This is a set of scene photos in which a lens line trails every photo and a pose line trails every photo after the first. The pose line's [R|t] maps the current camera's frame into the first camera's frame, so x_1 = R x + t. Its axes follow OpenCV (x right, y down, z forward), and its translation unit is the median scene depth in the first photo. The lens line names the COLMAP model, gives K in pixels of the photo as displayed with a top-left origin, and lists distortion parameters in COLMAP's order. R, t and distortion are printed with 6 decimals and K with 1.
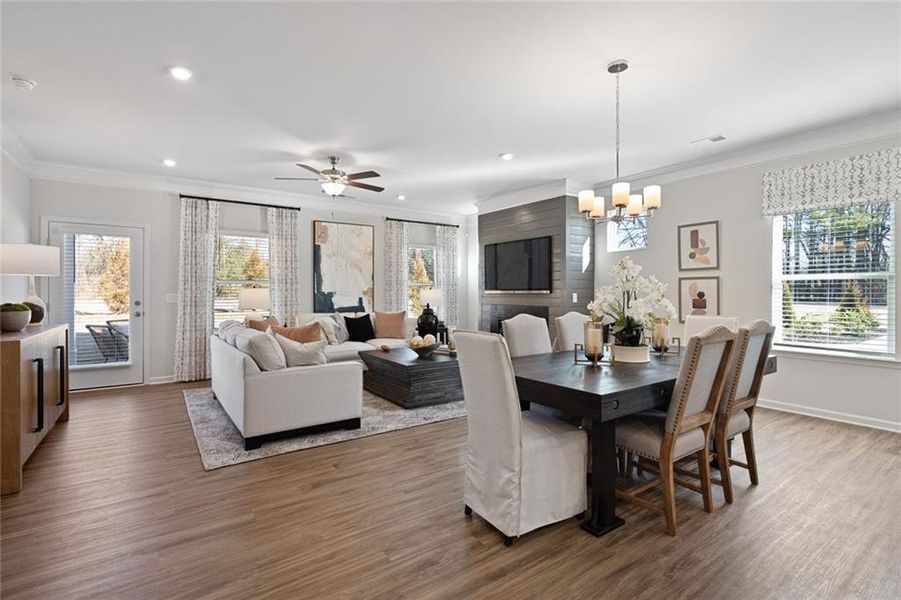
lens RADIAL K [[424.6, 0, 448.0], [0, 424.6, 292.6], [0, 0, 1]] dist [0.011664, 0.000426]
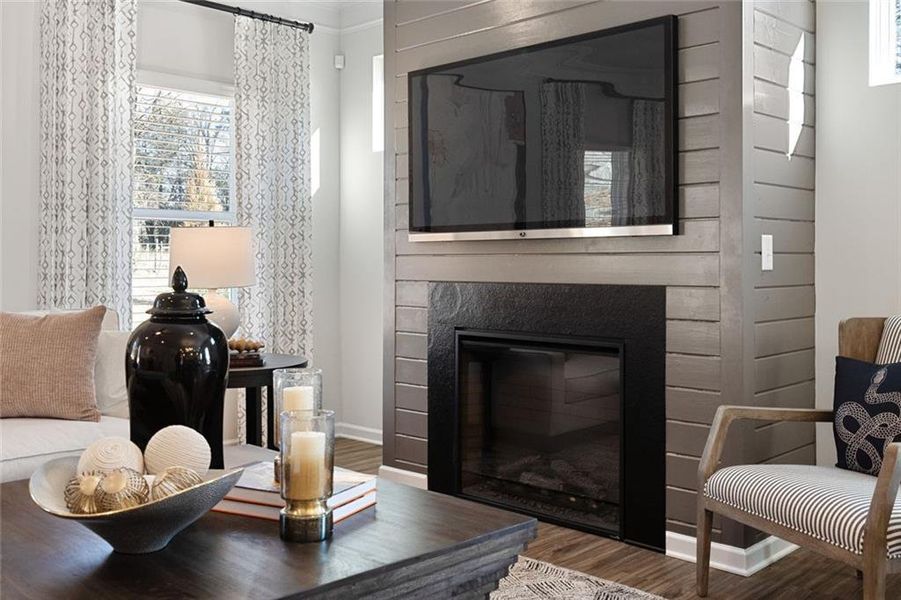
lens RADIAL K [[892.6, 0, 445.8], [0, 892.6, 260.0], [0, 0, 1]] dist [0.014169, 0.000000]
pose [[0.982642, 0.003830, 0.185474, 0.000620], [-0.002333, 0.999963, -0.008289, 0.019189], [-0.185499, 0.007712, 0.982614, 0.430139]]
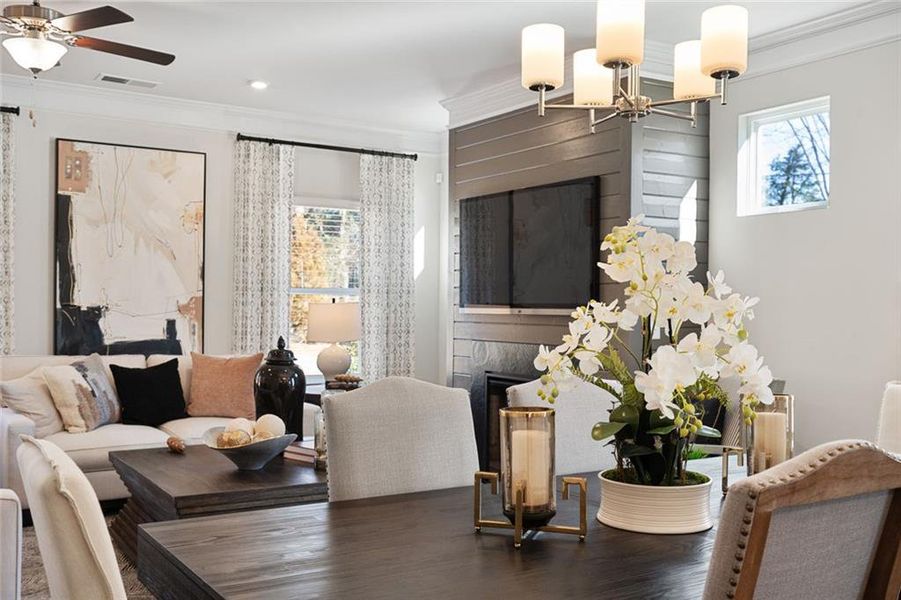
lens RADIAL K [[892.6, 0, 449.6], [0, 892.6, 305.6], [0, 0, 1]] dist [0.014169, 0.000000]
pose [[0.998889, 0.011737, -0.045641, 0.123173], [-0.011862, 0.999927, -0.002471, -0.004065], [0.045609, 0.003010, 0.998955, 0.117893]]
